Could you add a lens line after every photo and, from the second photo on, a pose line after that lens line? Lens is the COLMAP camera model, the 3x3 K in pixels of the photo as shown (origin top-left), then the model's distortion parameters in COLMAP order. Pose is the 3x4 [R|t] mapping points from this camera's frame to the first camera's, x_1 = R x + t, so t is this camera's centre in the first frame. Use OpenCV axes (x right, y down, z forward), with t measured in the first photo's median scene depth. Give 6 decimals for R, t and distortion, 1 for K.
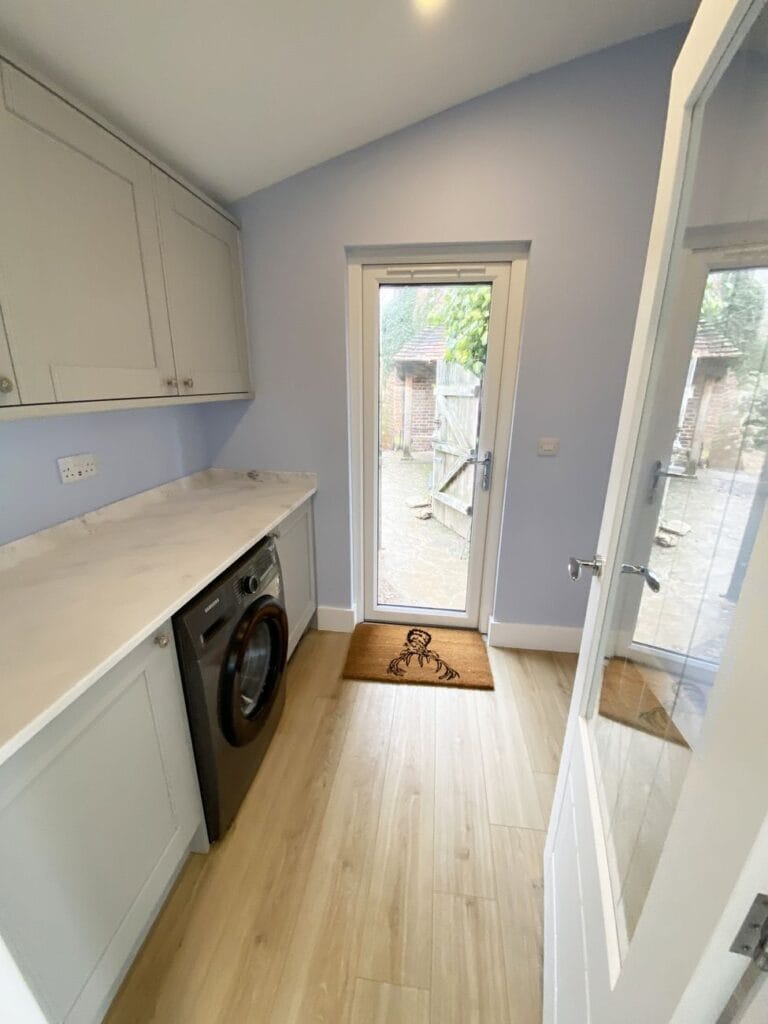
lens RADIAL K [[387.1, 0, 384.0], [0, 387.1, 512.0], [0, 0, 1]] dist [-0.000306, -0.000089]
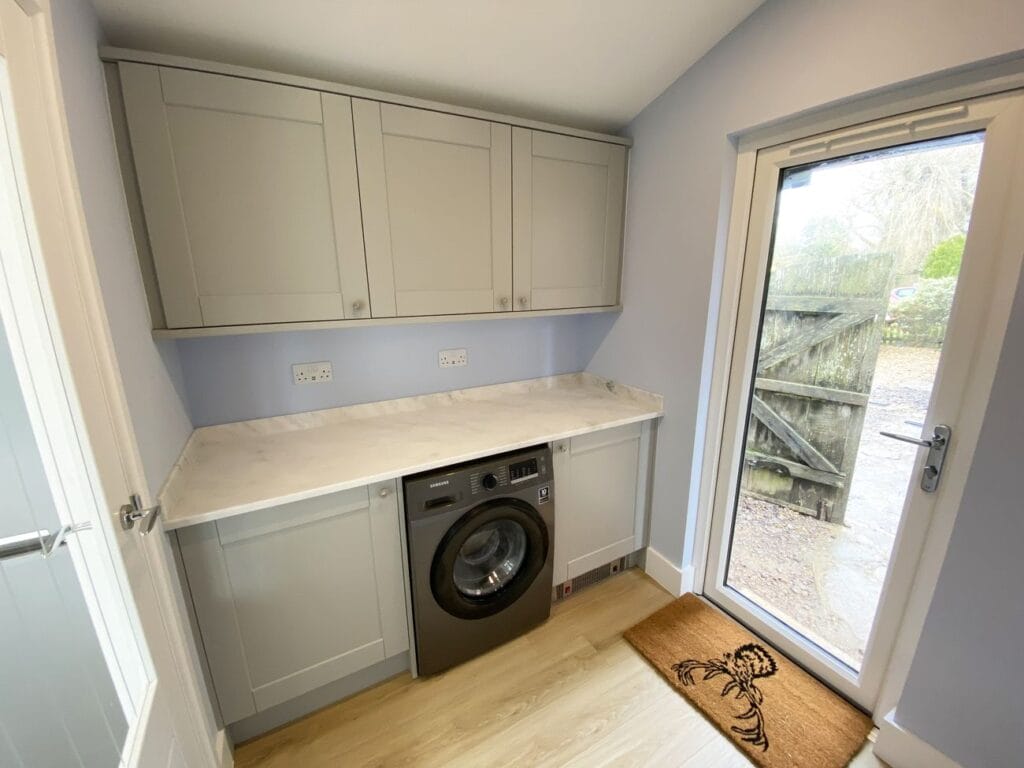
lens RADIAL K [[406.6, 0, 512.0], [0, 406.6, 384.0], [0, 0, 1]] dist [0.001664, -0.013059]
pose [[0.597151, 0.180562, -0.781542, 0.349708], [-0.232572, 0.971455, 0.046737, -0.097059], [0.767673, 0.153856, 0.622099, 0.171884]]
